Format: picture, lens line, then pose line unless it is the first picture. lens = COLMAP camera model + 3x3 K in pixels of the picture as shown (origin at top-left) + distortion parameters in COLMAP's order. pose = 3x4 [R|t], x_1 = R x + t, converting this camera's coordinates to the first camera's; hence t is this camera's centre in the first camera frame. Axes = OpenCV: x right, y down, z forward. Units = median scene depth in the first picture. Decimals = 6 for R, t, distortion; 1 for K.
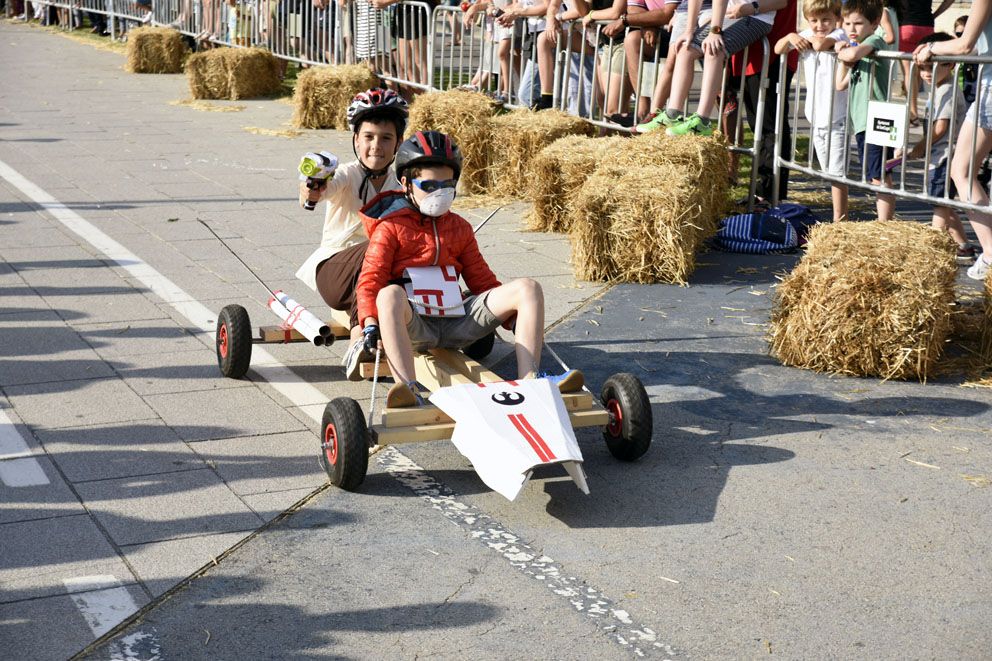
lens RADIAL K [[1878.3, 0, 482.7], [0, 1878.3, 333.4], [0, 0, 1]] dist [0.200533, 0.510939]
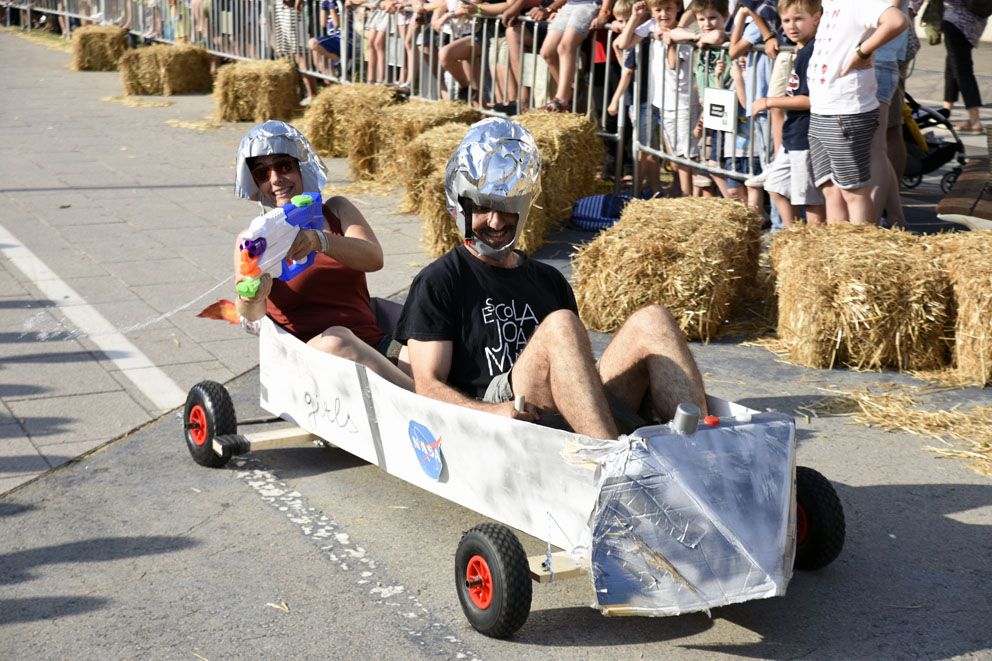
lens RADIAL K [[1878.3, 0, 482.7], [0, 1878.3, 333.4], [0, 0, 1]] dist [0.200533, 0.510939]
pose [[0.999938, -0.010832, -0.002429, 0.085115], [0.010834, 0.999941, 0.000592, 0.014728], [0.002422, -0.000618, 0.999997, -0.064252]]
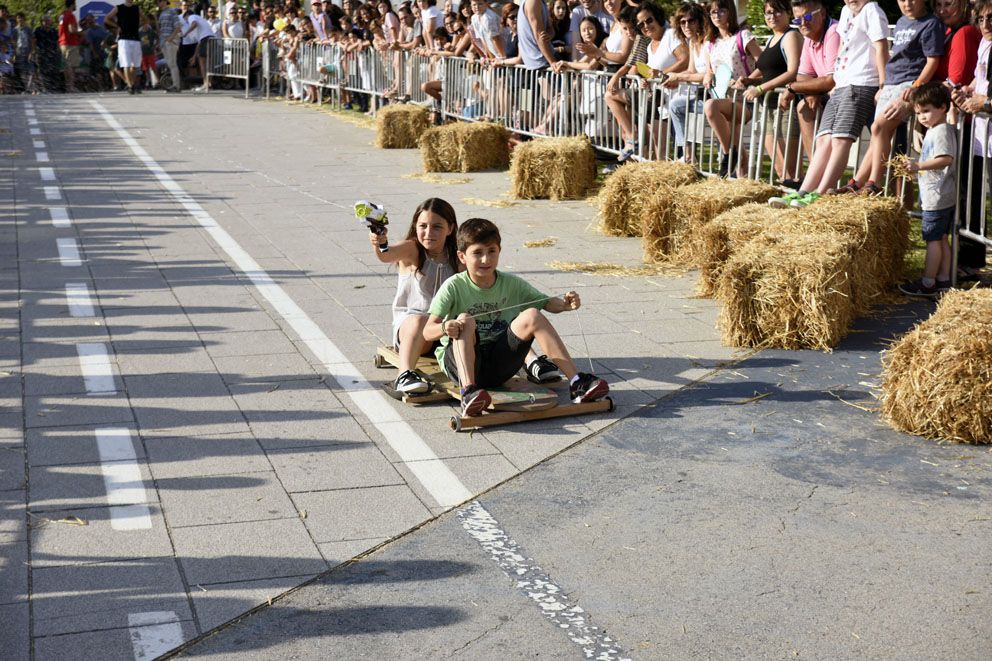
lens RADIAL K [[1878.3, 0, 482.7], [0, 1878.3, 333.4], [0, 0, 1]] dist [0.200533, 0.510939]
pose [[0.987578, 0.006007, -0.157014, 0.083276], [-0.011805, 0.999281, -0.036020, 0.003325], [0.156685, 0.037427, 0.986939, -0.024332]]
